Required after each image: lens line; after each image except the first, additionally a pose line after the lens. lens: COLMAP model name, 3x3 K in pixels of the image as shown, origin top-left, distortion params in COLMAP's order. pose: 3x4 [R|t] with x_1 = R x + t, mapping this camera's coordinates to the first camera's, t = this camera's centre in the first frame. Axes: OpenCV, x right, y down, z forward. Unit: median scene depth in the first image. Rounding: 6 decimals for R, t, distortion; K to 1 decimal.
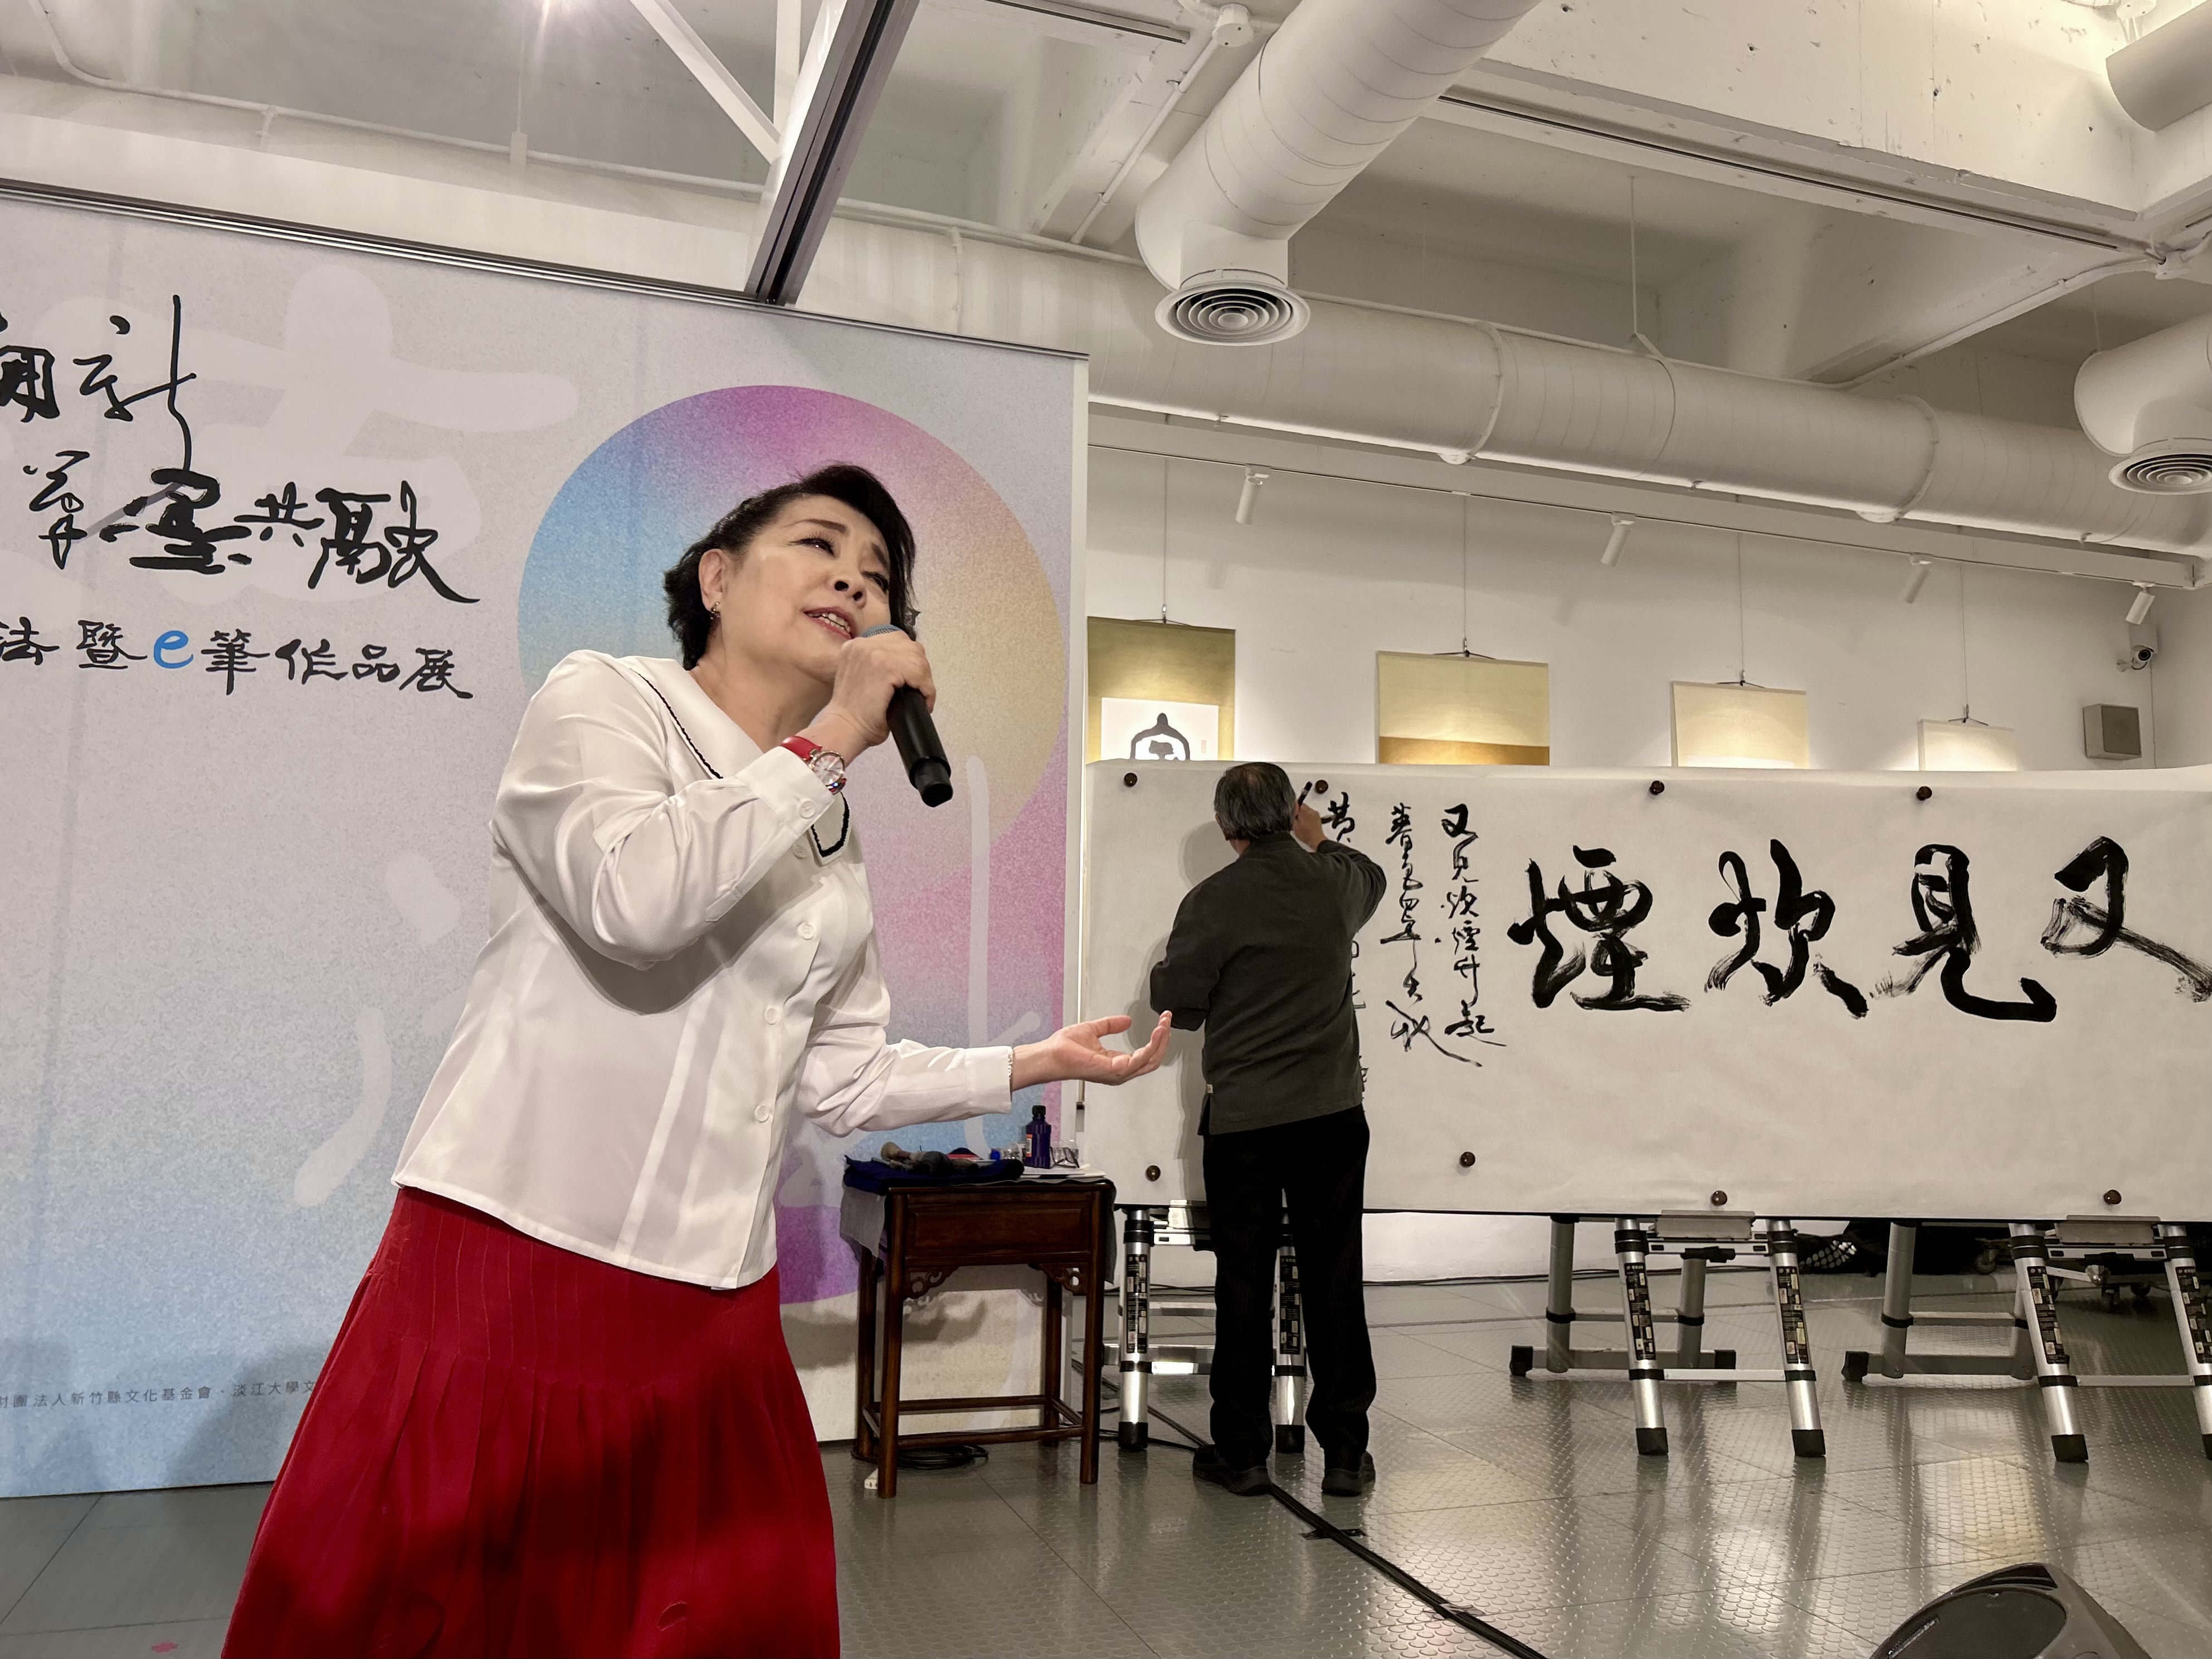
lens RADIAL K [[1652.8, 0, 1124.6], [0, 1652.8, 826.7], [0, 0, 1]] dist [0.016903, -0.012633]
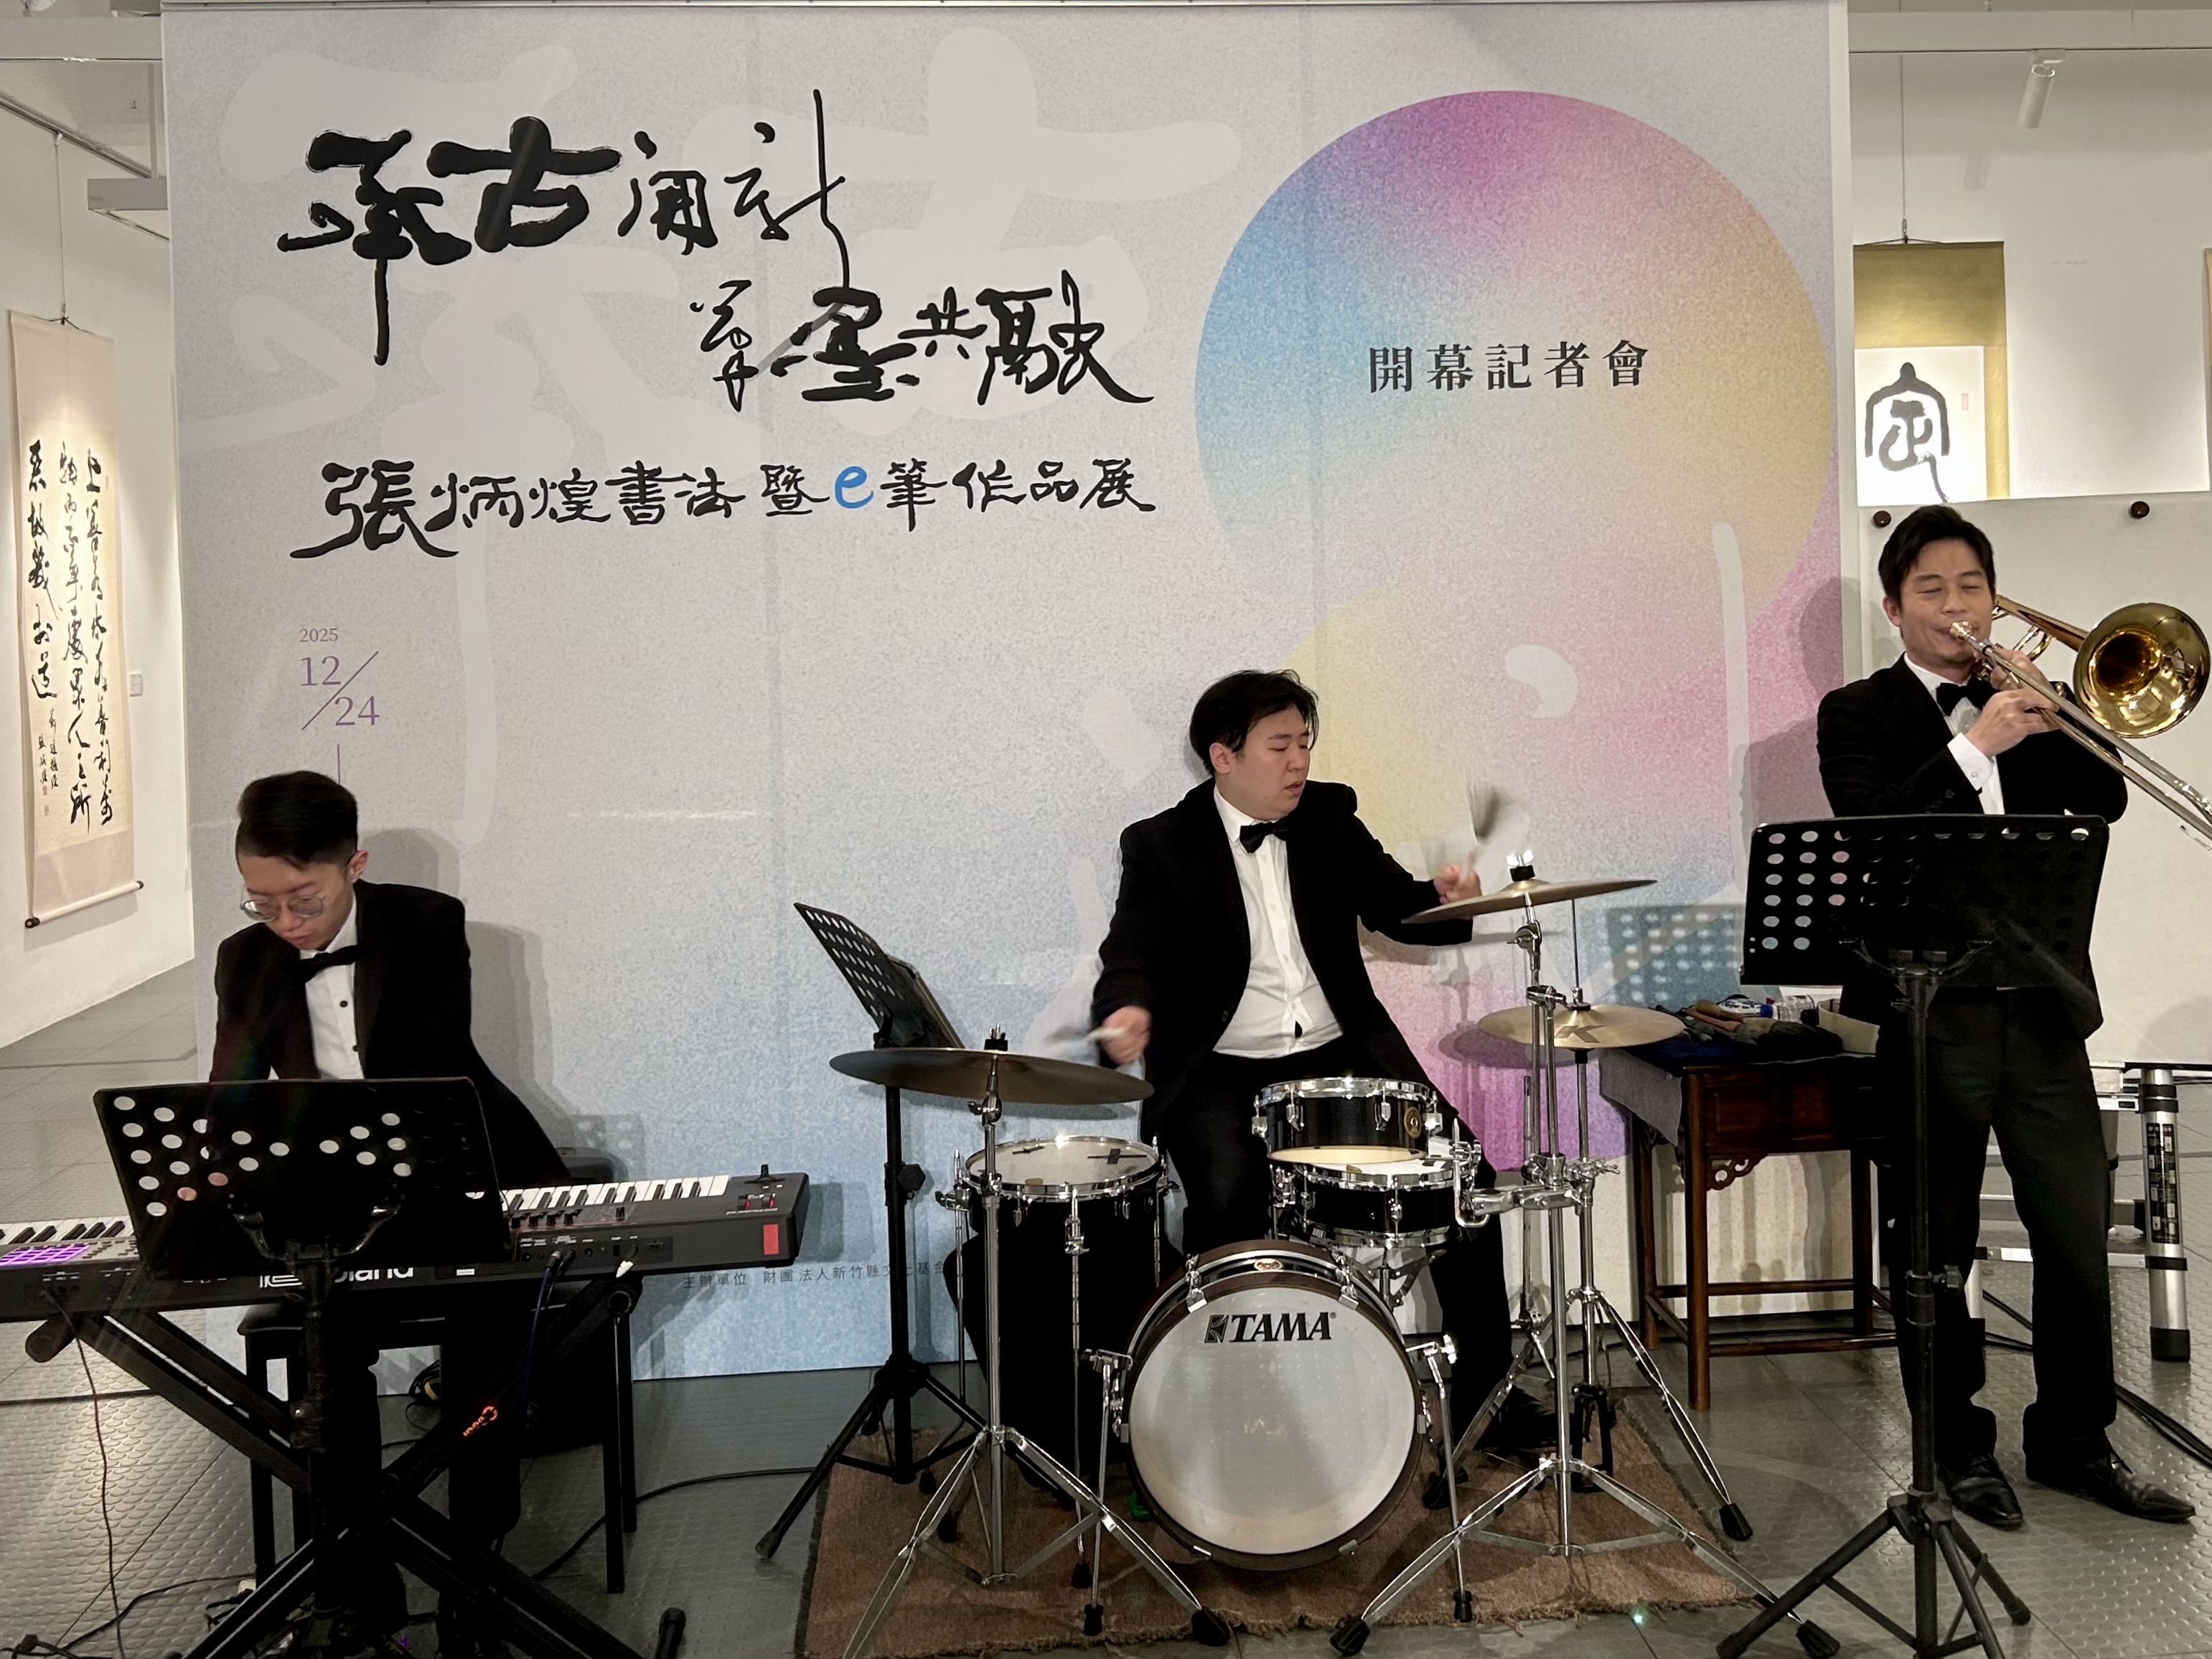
lens RADIAL K [[1652.5, 0, 1111.3], [0, 1652.5, 835.8], [0, 0, 1]] dist [0.016903, -0.012633]
pose [[0.913536, -0.036354, -0.405130, -0.070264], [0.085466, 0.990920, 0.103798, 0.002724], [0.397678, -0.129448, 0.908348, 0.183804]]
